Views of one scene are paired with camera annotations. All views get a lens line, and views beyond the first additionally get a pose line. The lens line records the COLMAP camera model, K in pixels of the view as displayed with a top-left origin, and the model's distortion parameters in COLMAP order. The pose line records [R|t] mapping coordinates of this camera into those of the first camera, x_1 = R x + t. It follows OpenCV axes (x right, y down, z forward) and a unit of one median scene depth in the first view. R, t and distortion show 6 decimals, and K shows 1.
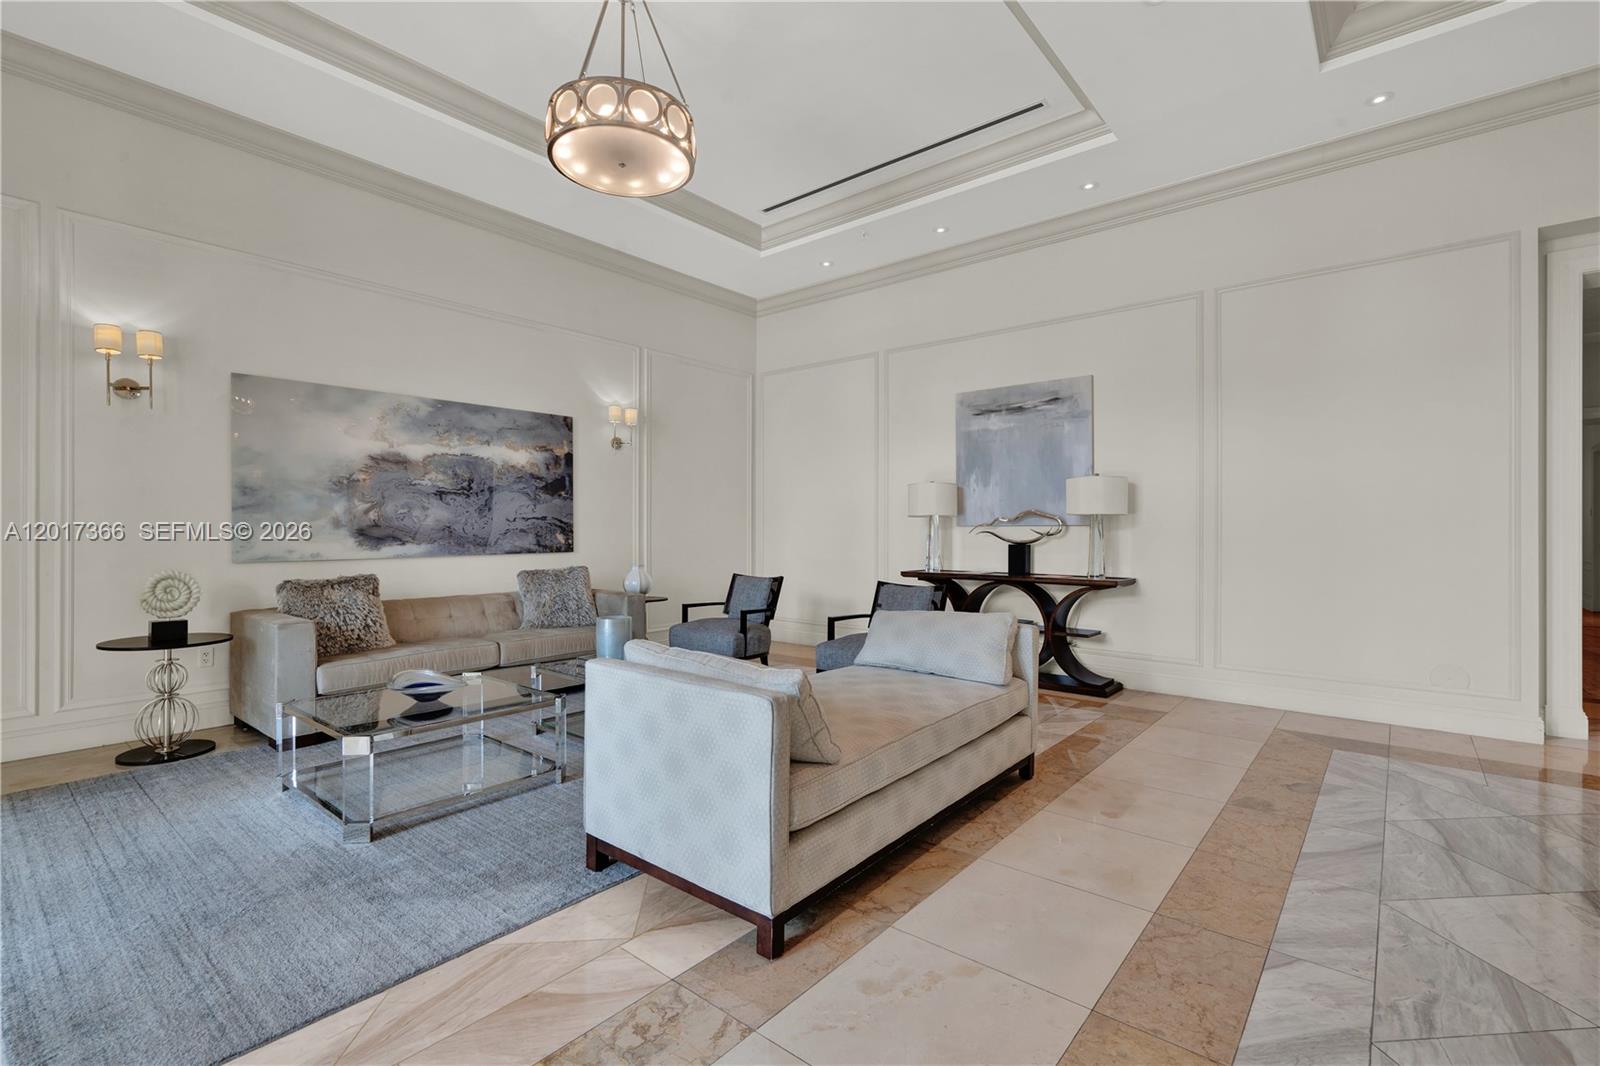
lens RADIAL K [[729.4, 0, 800.4], [0, 729.4, 530.9], [0, 0, 1]] dist [0.002659, 0.000313]
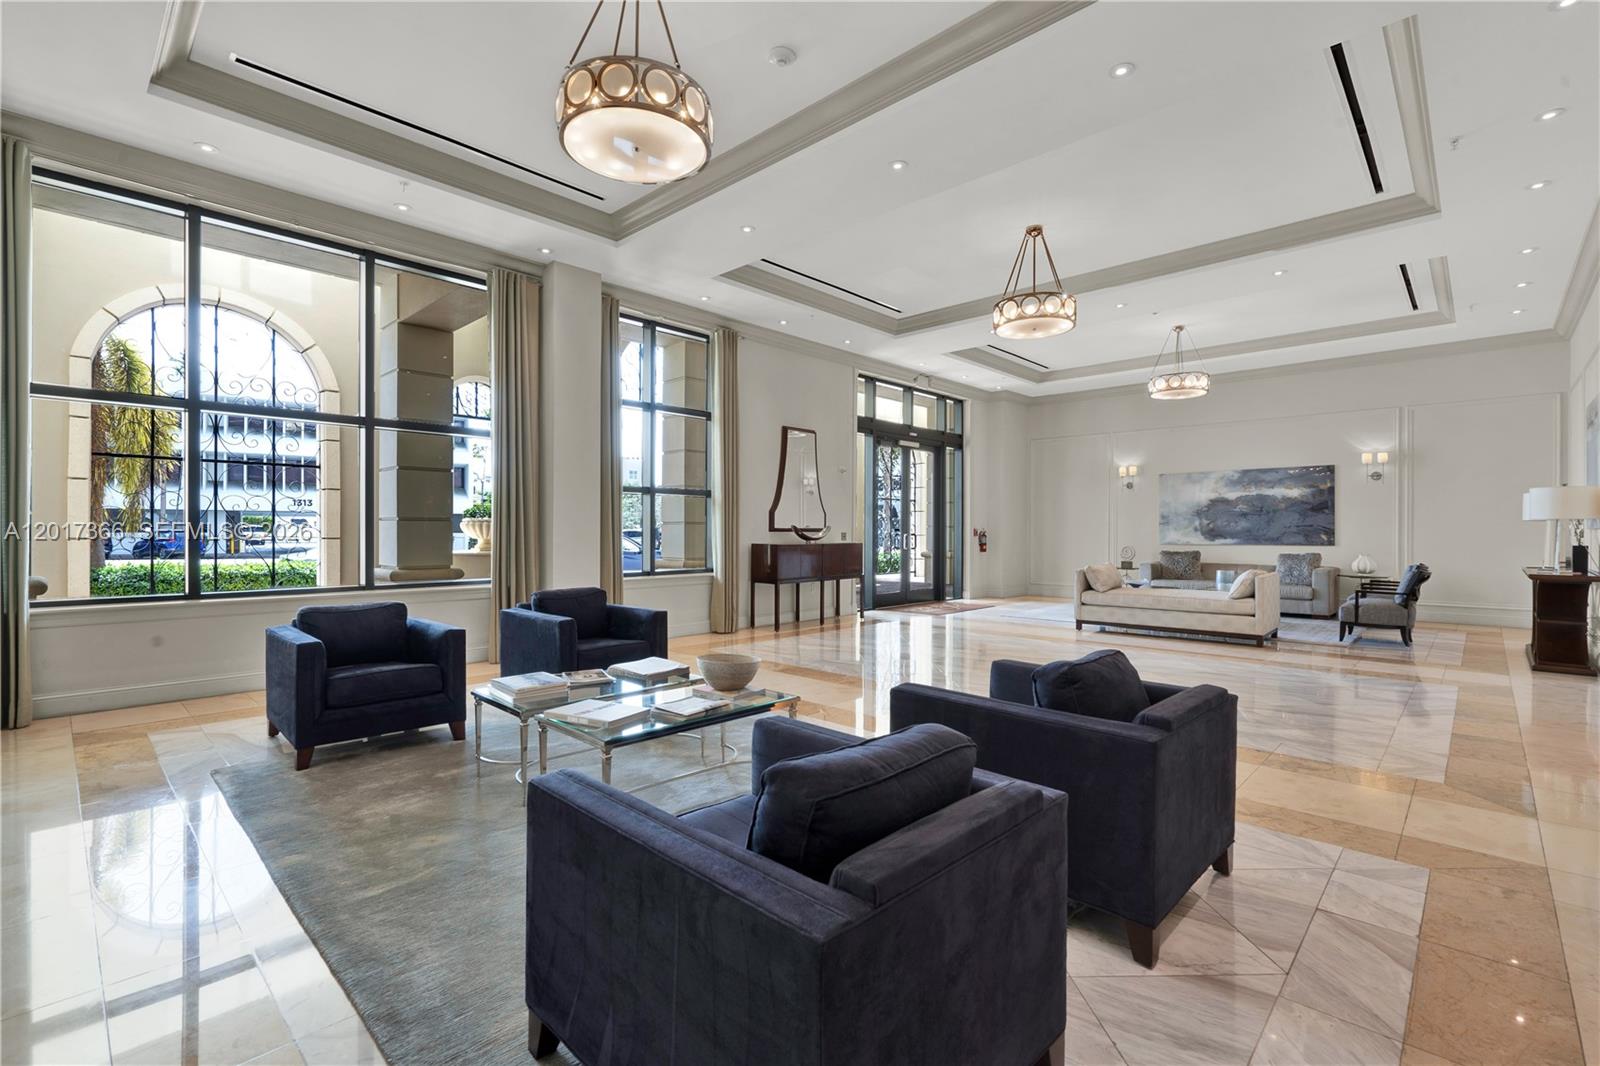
lens RADIAL K [[729.4, 0, 800.8], [0, 729.4, 530.9], [0, 0, 1]] dist [0.002659, 0.000313]
pose [[-0.067607, 0.002593, -0.997709, 1.608772], [-0.002910, 0.999992, 0.002796, -0.007142], [0.997708, 0.003092, -0.067599, -0.114803]]
